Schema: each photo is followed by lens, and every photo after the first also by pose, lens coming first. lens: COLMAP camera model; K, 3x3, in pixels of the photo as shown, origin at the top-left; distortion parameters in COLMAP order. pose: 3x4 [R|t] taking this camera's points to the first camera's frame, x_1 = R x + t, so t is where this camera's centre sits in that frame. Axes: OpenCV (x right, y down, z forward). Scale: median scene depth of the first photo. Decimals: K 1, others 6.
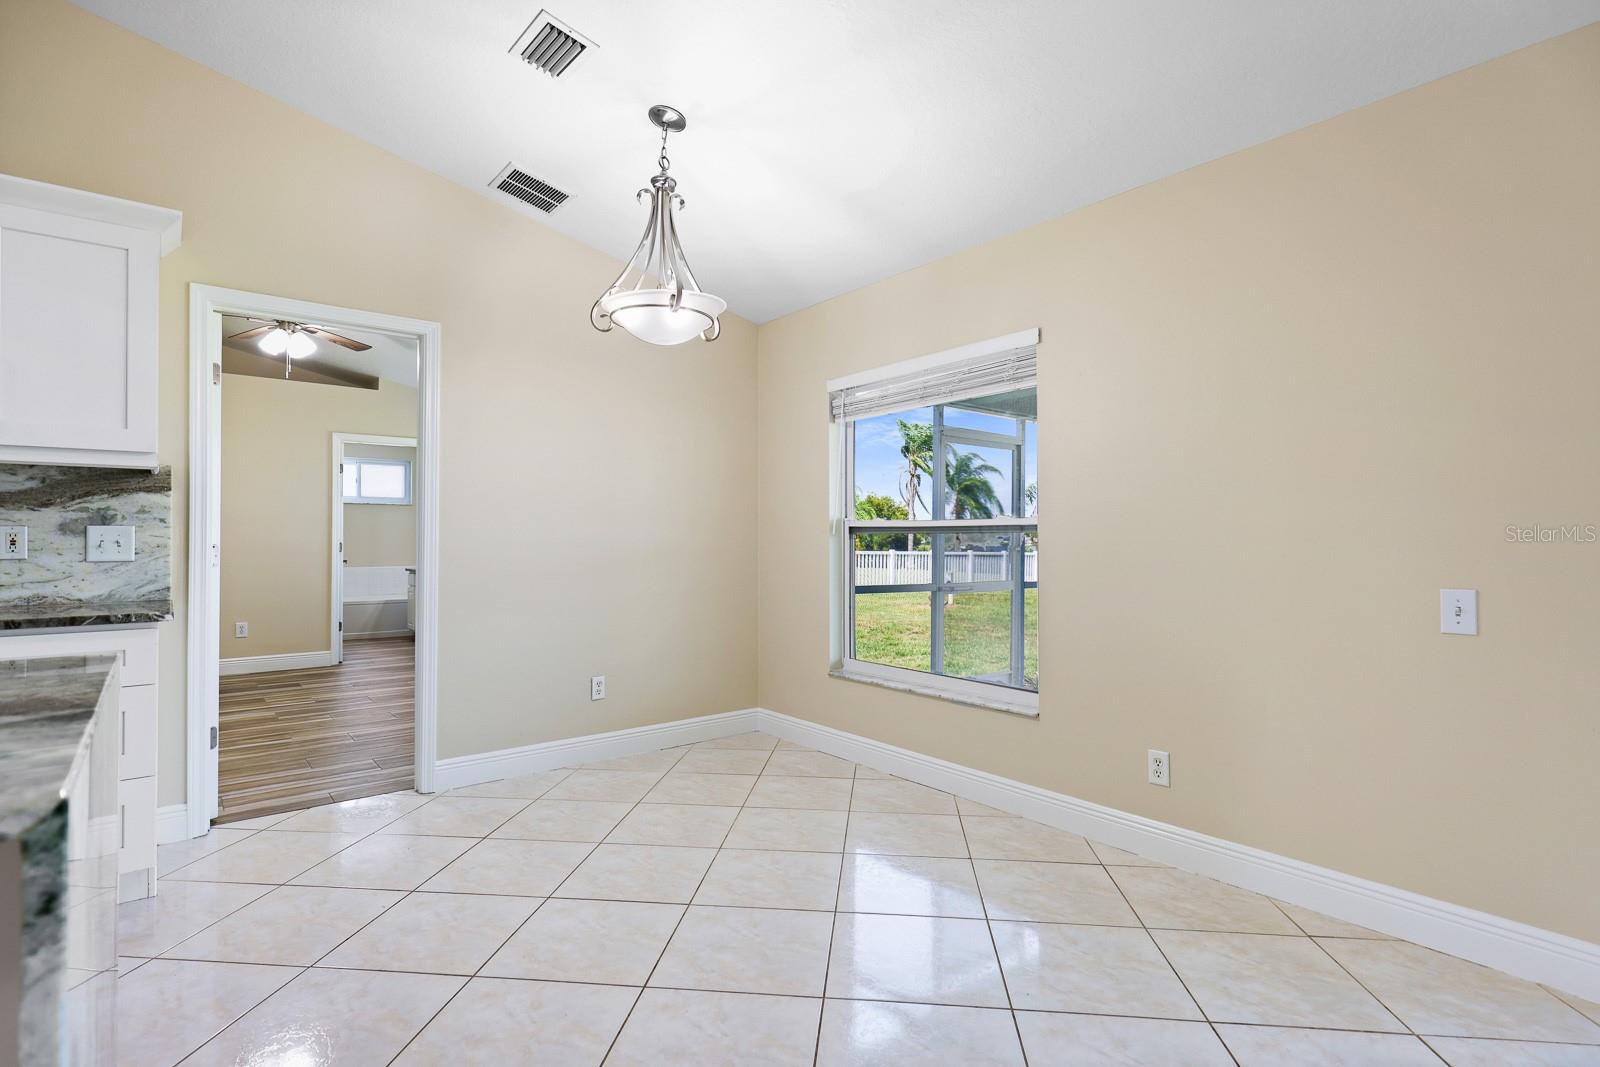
lens RADIAL K [[786.6, 0, 805.9], [0, 786.6, 528.3], [0, 0, 1]] dist [0.002000, 0.000584]
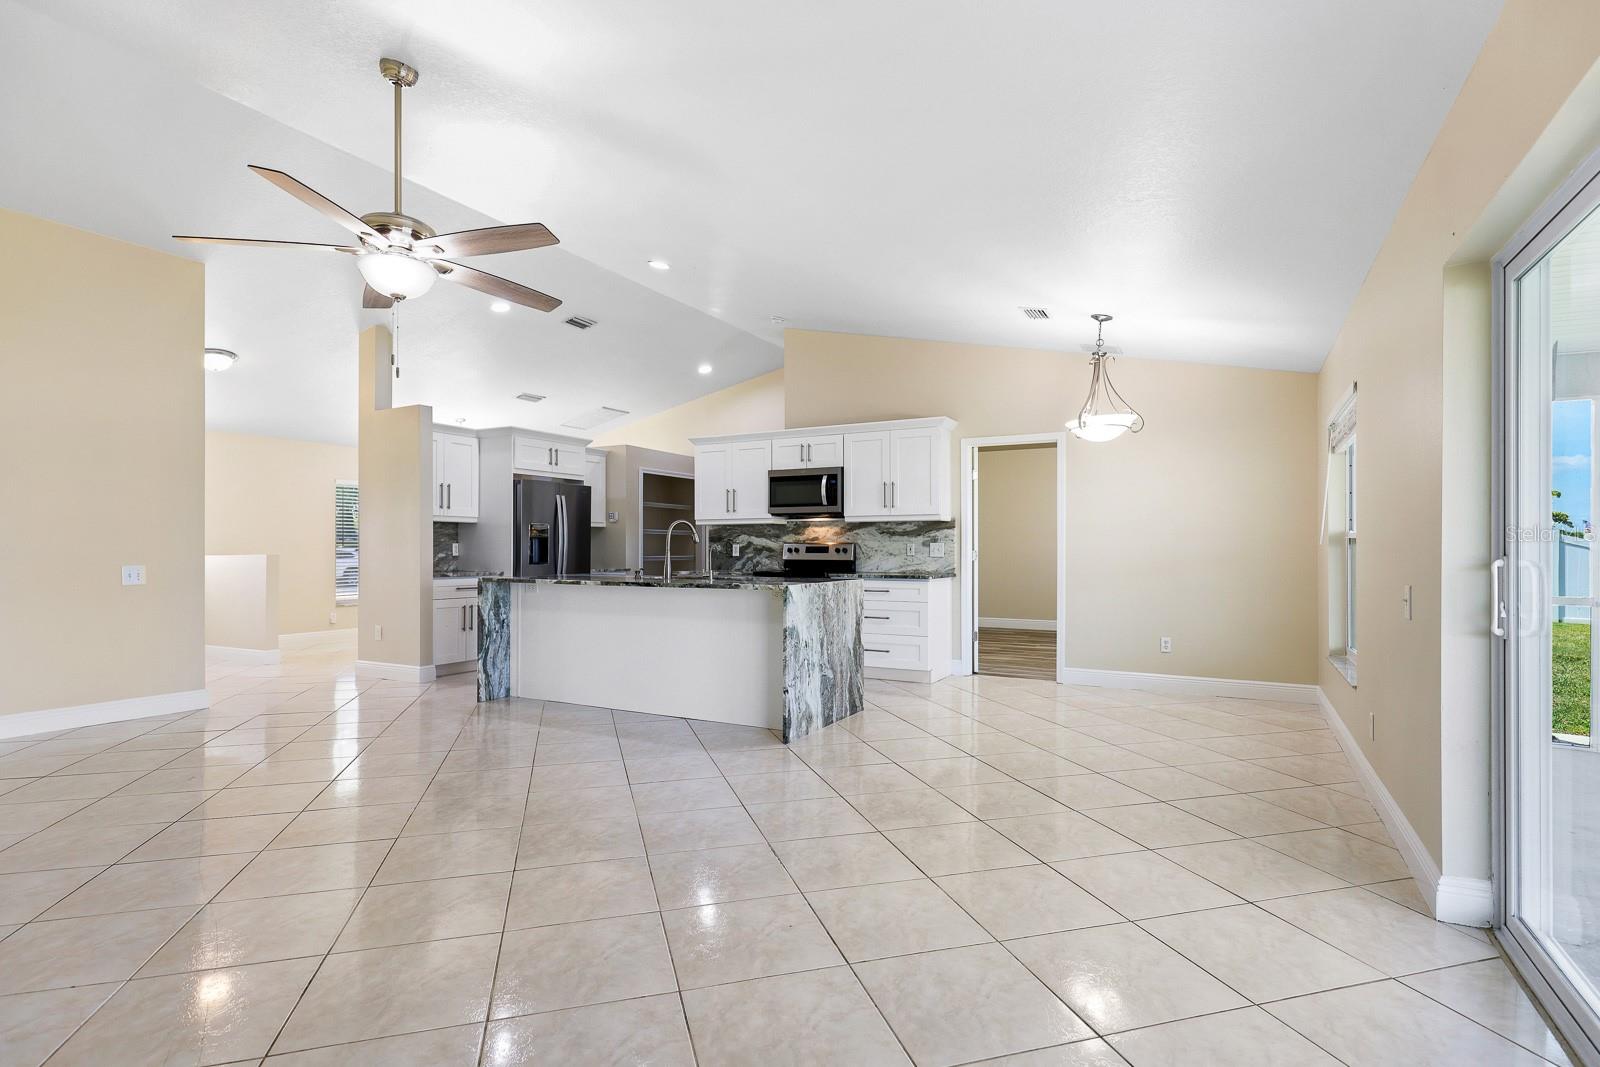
lens RADIAL K [[774.6, 0, 803.5], [0, 774.6, 543.9], [0, 0, 1]] dist [-0.001542, 0.000241]
pose [[0.381170, -0.003994, -0.924496, 1.246308], [0.010827, 0.999941, 0.000144, -0.004883], [0.924442, -0.010064, 0.381191, -0.336123]]
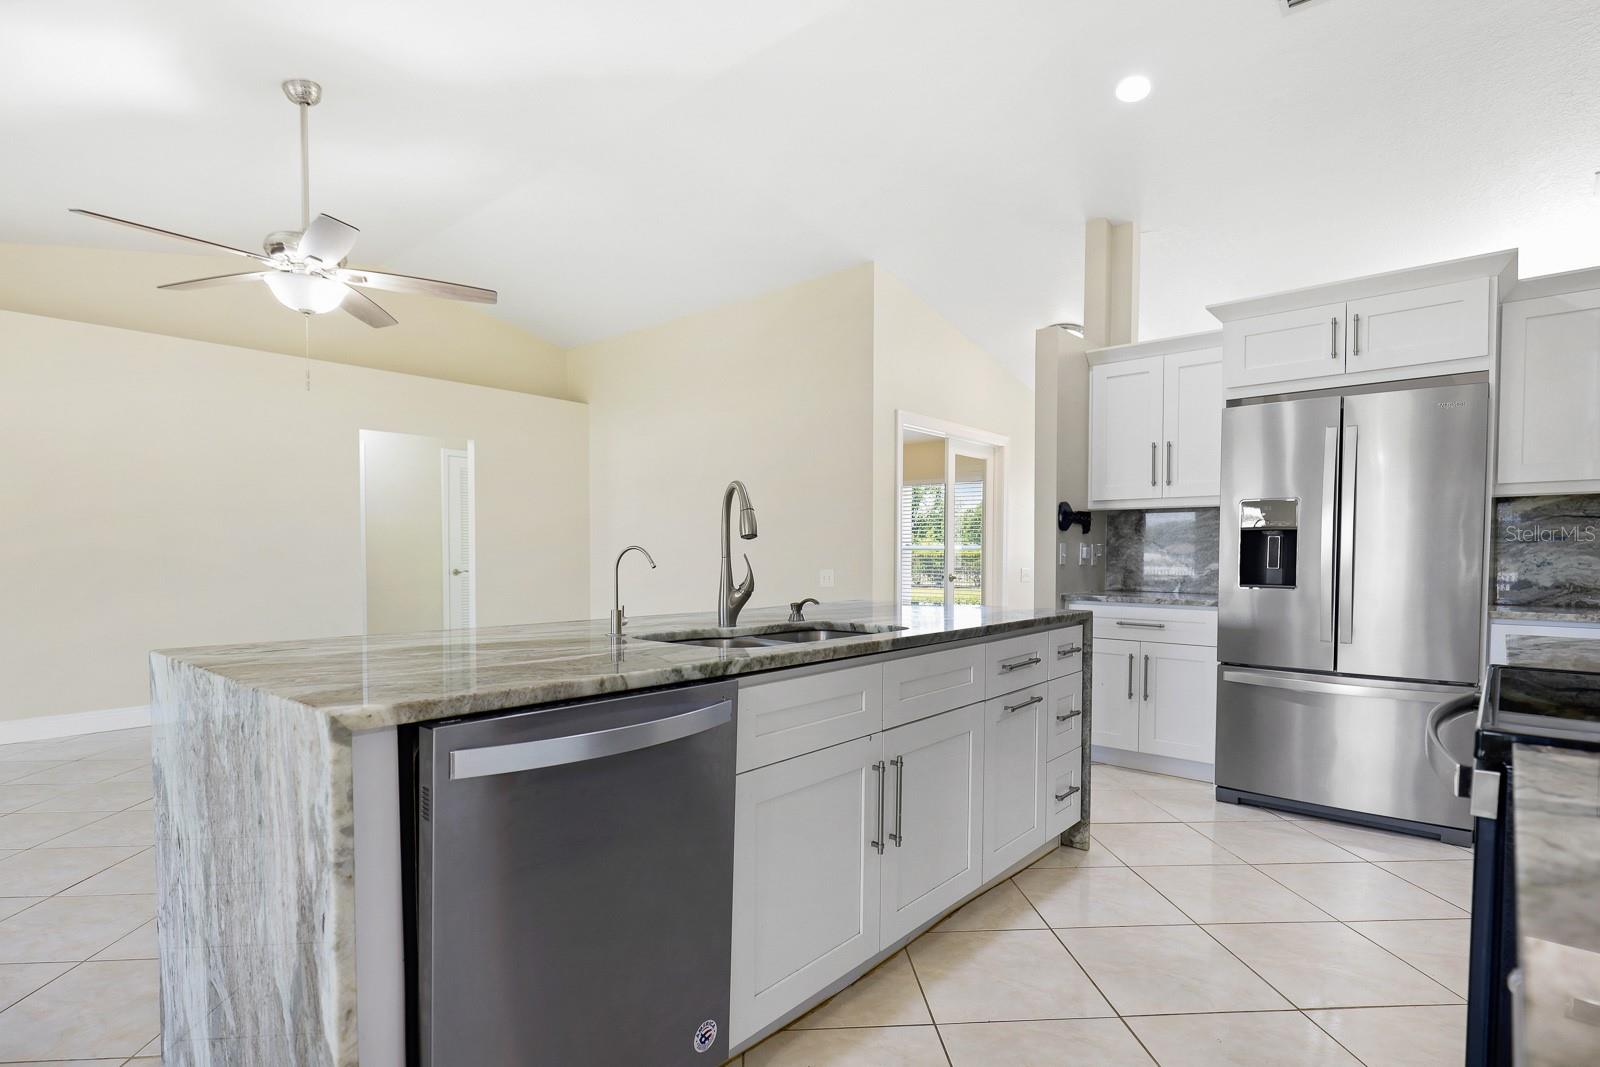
lens RADIAL K [[788.9, 0, 804.8], [0, 788.9, 577.7], [0, 0, 1]] dist [-0.014699, -0.000133]
pose [[-0.987342, 0.005585, -0.158508, -0.620712], [0.002660, 0.999822, 0.018656, 0.013631], [0.158584, 0.017998, -0.987181, 0.912370]]
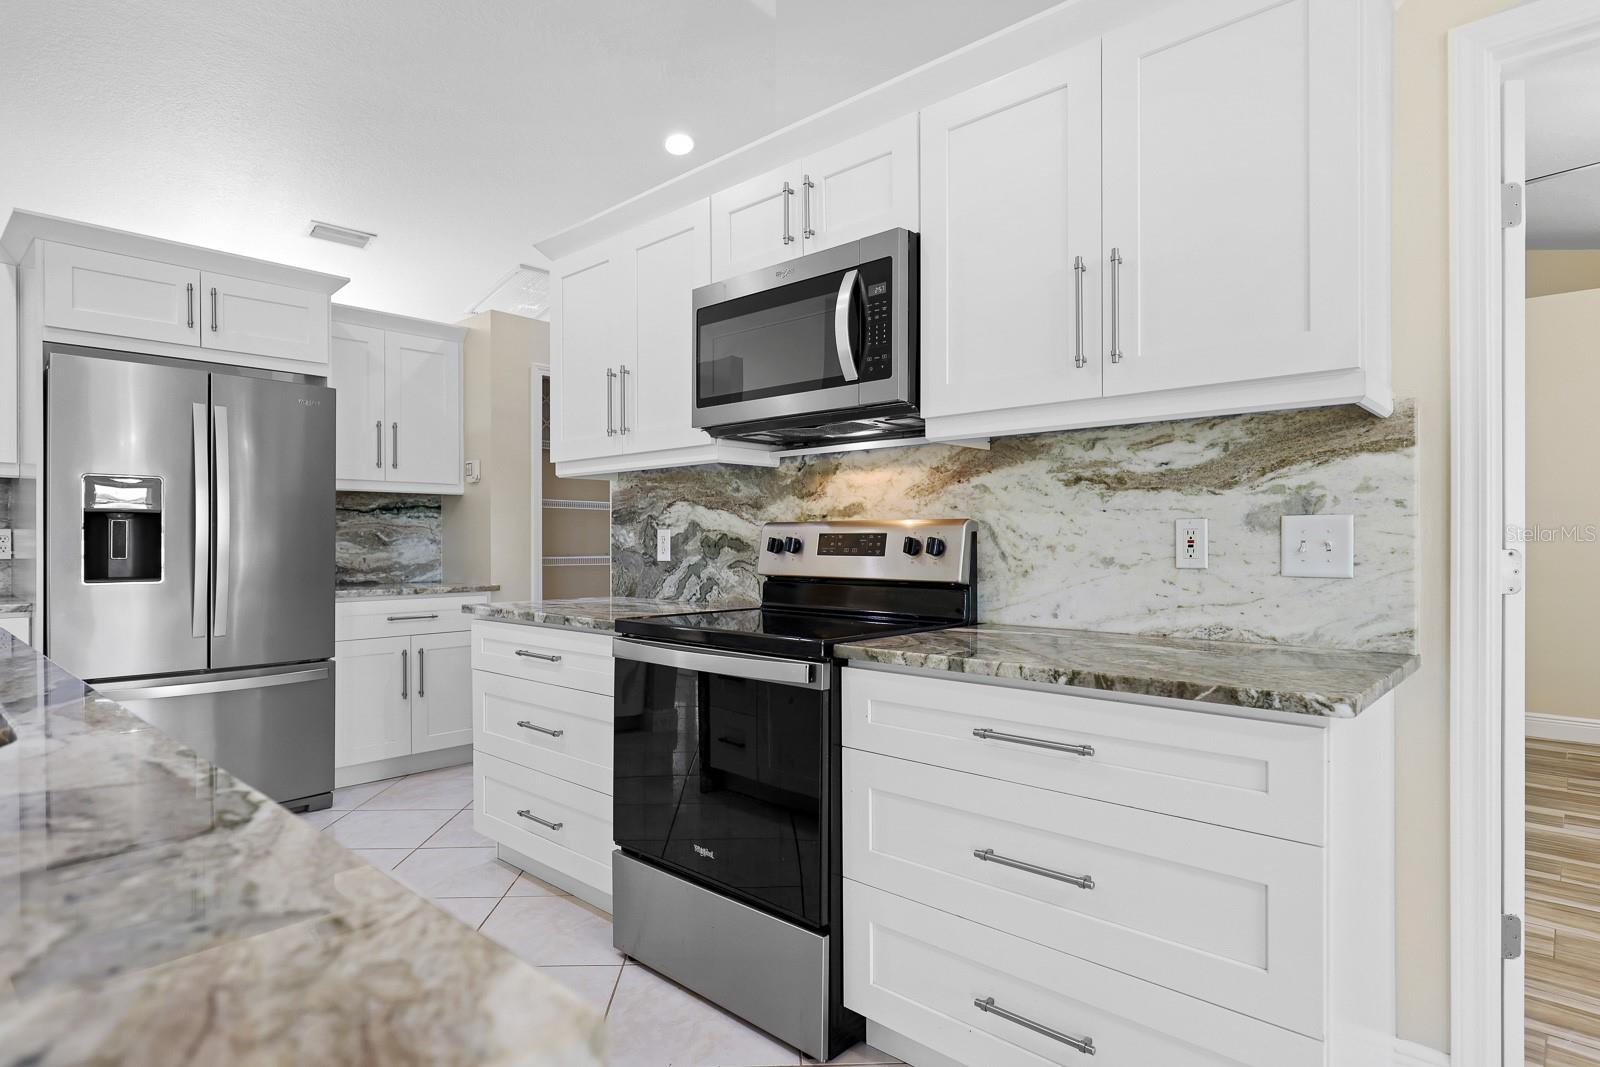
lens RADIAL K [[850.6, 0, 802.0], [0, 850.6, 540.2], [0, 0, 1]] dist [-0.000999, -0.000761]
pose [[0.142426, 0.001376, -0.989805, -0.318662], [0.013214, 0.999907, 0.003292, 0.008128], [0.989717, -0.013549, 0.142394, 0.538797]]
